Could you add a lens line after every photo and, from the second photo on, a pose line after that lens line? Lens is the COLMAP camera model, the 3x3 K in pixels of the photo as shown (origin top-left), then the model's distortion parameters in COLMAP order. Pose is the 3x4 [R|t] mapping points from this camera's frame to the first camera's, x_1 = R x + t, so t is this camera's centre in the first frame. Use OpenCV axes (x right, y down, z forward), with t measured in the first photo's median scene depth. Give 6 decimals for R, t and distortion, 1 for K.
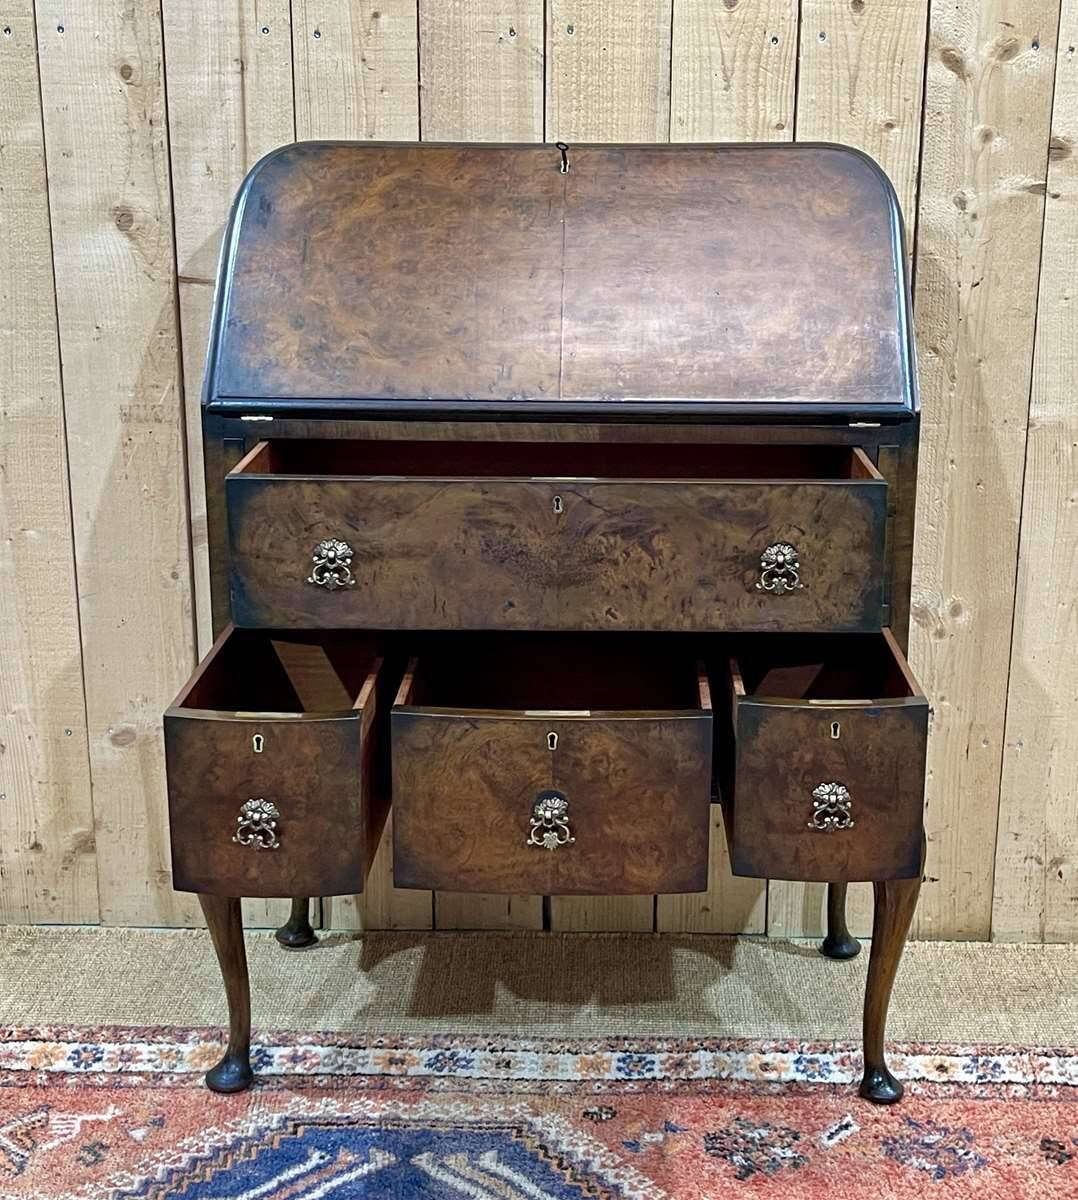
lens RADIAL K [[1833.2, 0, 592.1], [0, 1833.2, 611.1], [0, 0, 1]] dist [0.045801, 0.000000]
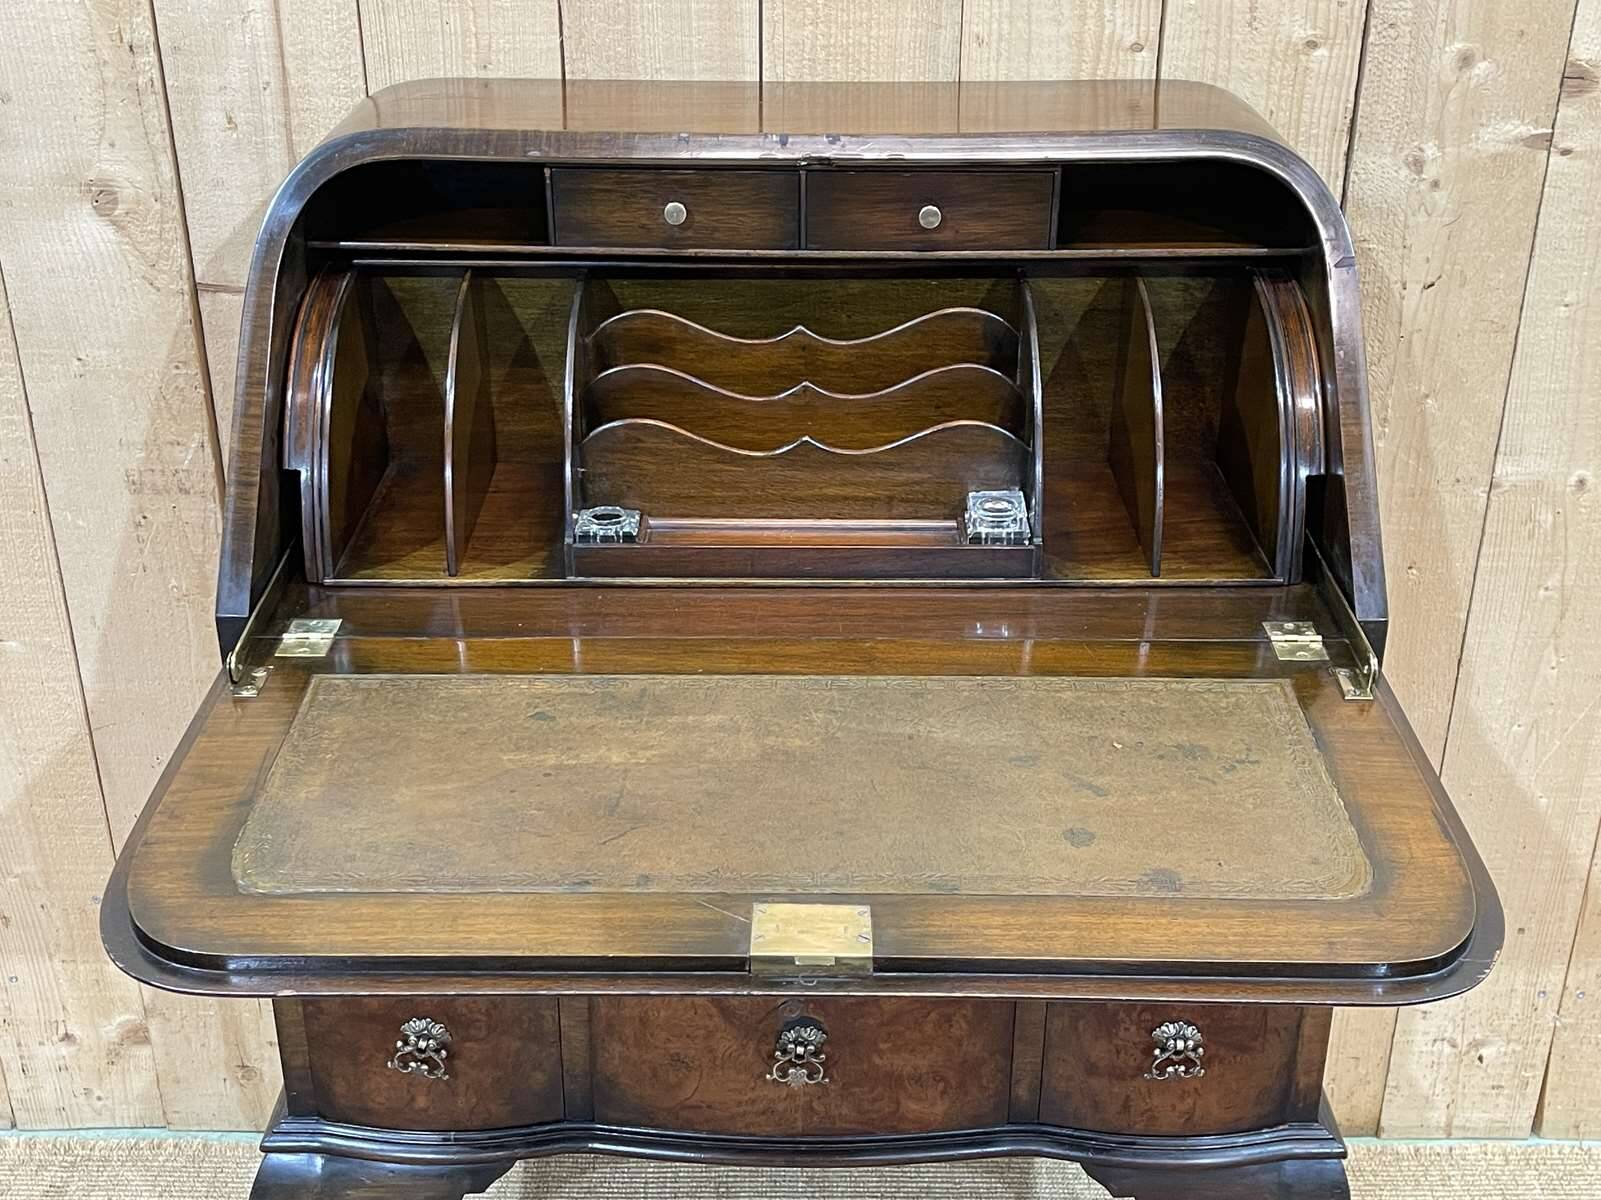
lens RADIAL K [[1961.8, 0, 804.7], [0, 1961.8, 614.9], [0, 0, 1]] dist [0.029838, 0.000000]
pose [[0.999912, -0.011647, 0.006321, -0.017563], [0.010170, 0.980249, 0.197504, -0.208312], [-0.008497, -0.197422, 0.980282, 0.306548]]
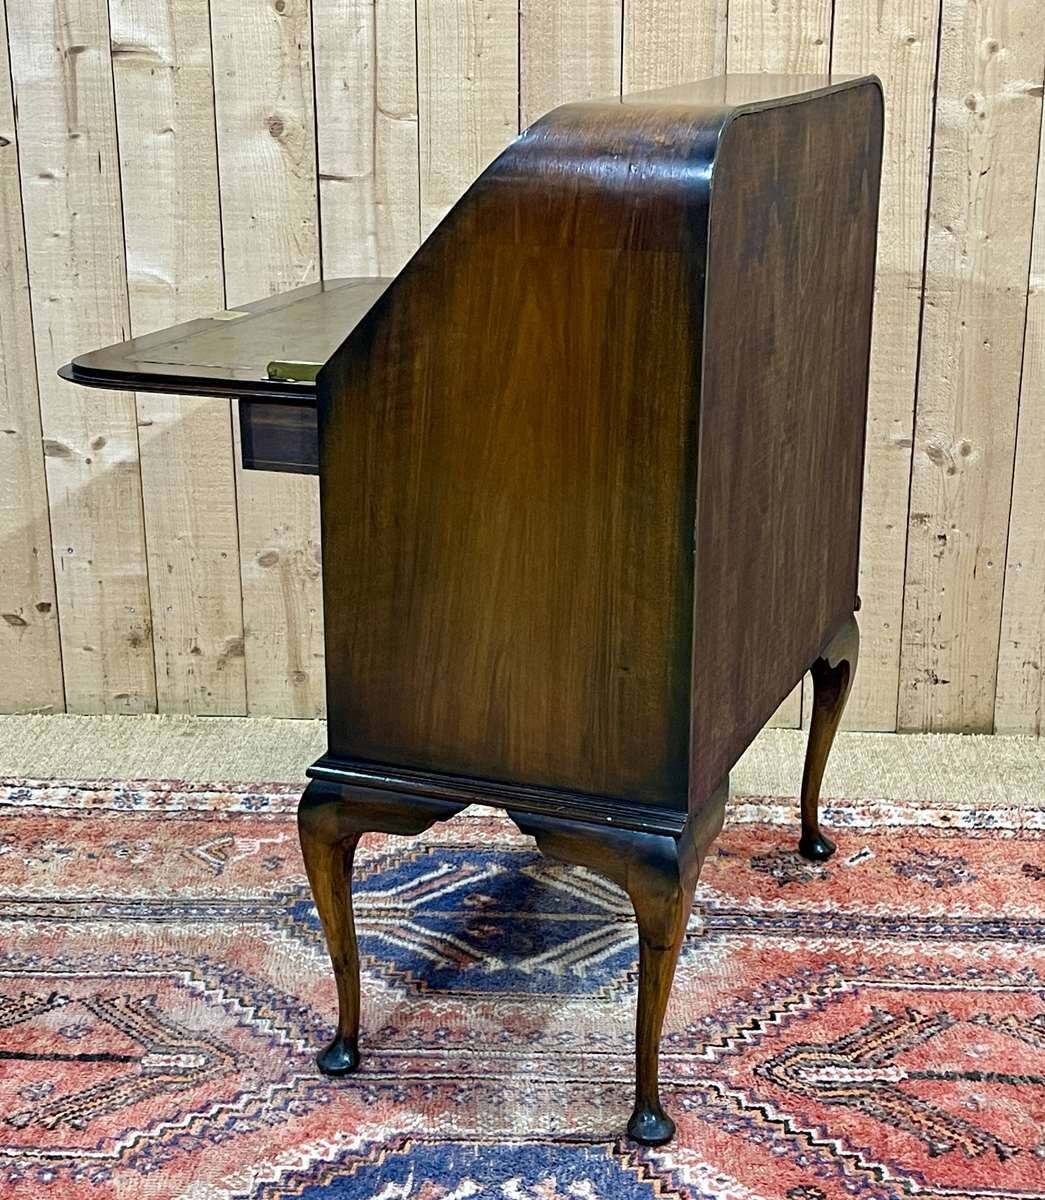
lens RADIAL K [[1973.7, 0, 505.1], [0, 1973.7, 614.3], [0, 0, 1]] dist [0.072517, 0.000000]
pose [[0.998362, 0.003006, -0.057126, -0.027254], [-0.000733, 0.999209, 0.039762, 0.058677], [0.057201, -0.039655, 0.997575, -0.323219]]
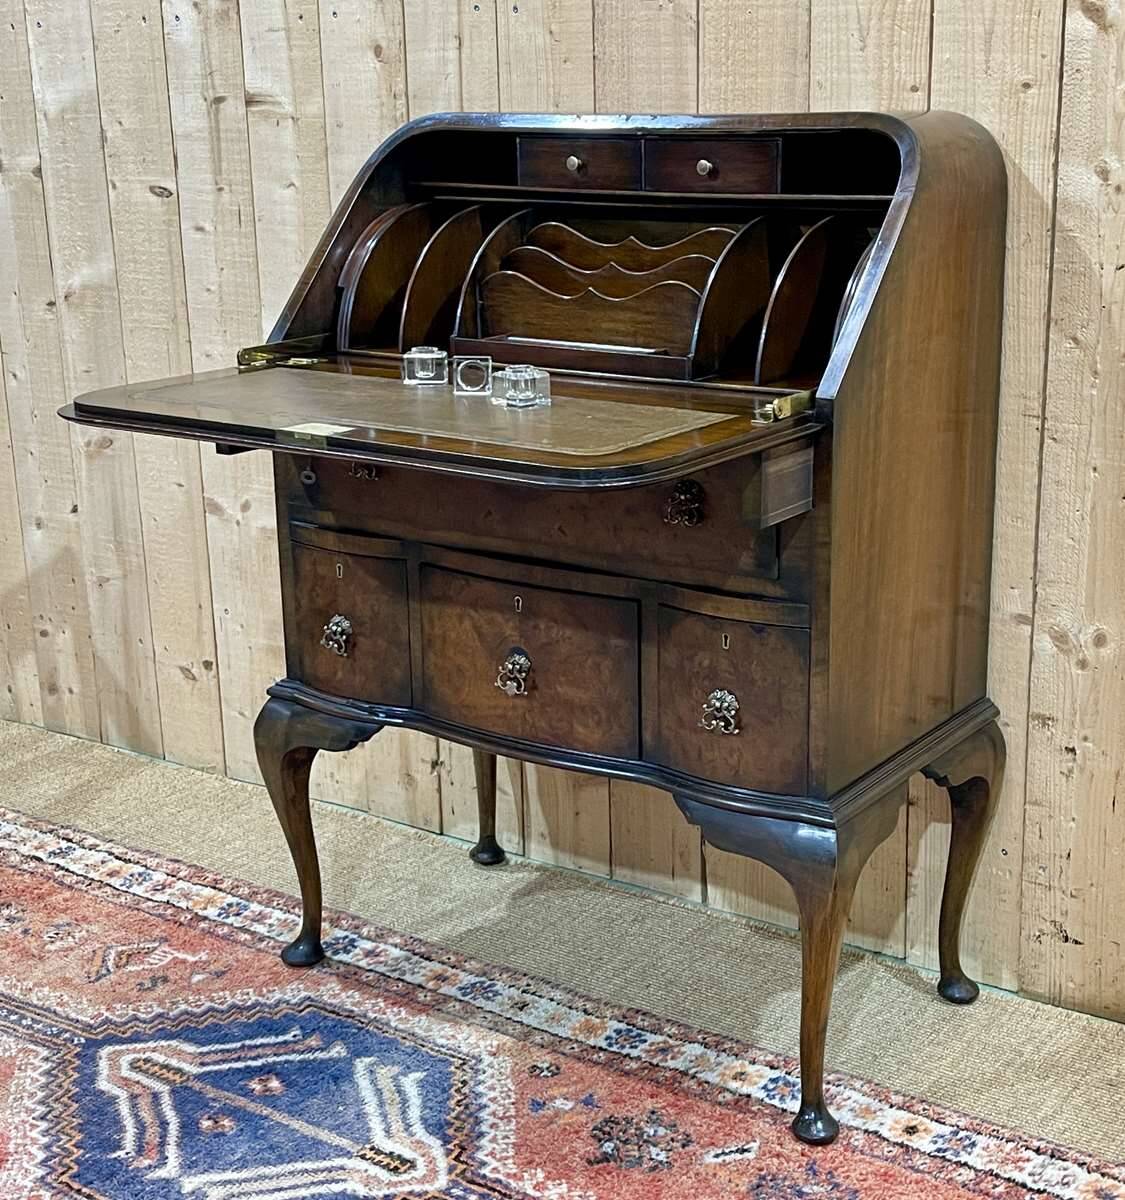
lens RADIAL K [[1825.4, 0, 638.9], [0, 1825.4, 608.8], [0, 0, 1]] dist [0.047920, 0.000000]
pose [[0.839938, 0.132134, -0.526350, 0.507642], [-0.127672, 0.990796, 0.044992, -0.028415], [0.527451, 0.029410, 0.849077, 0.152744]]
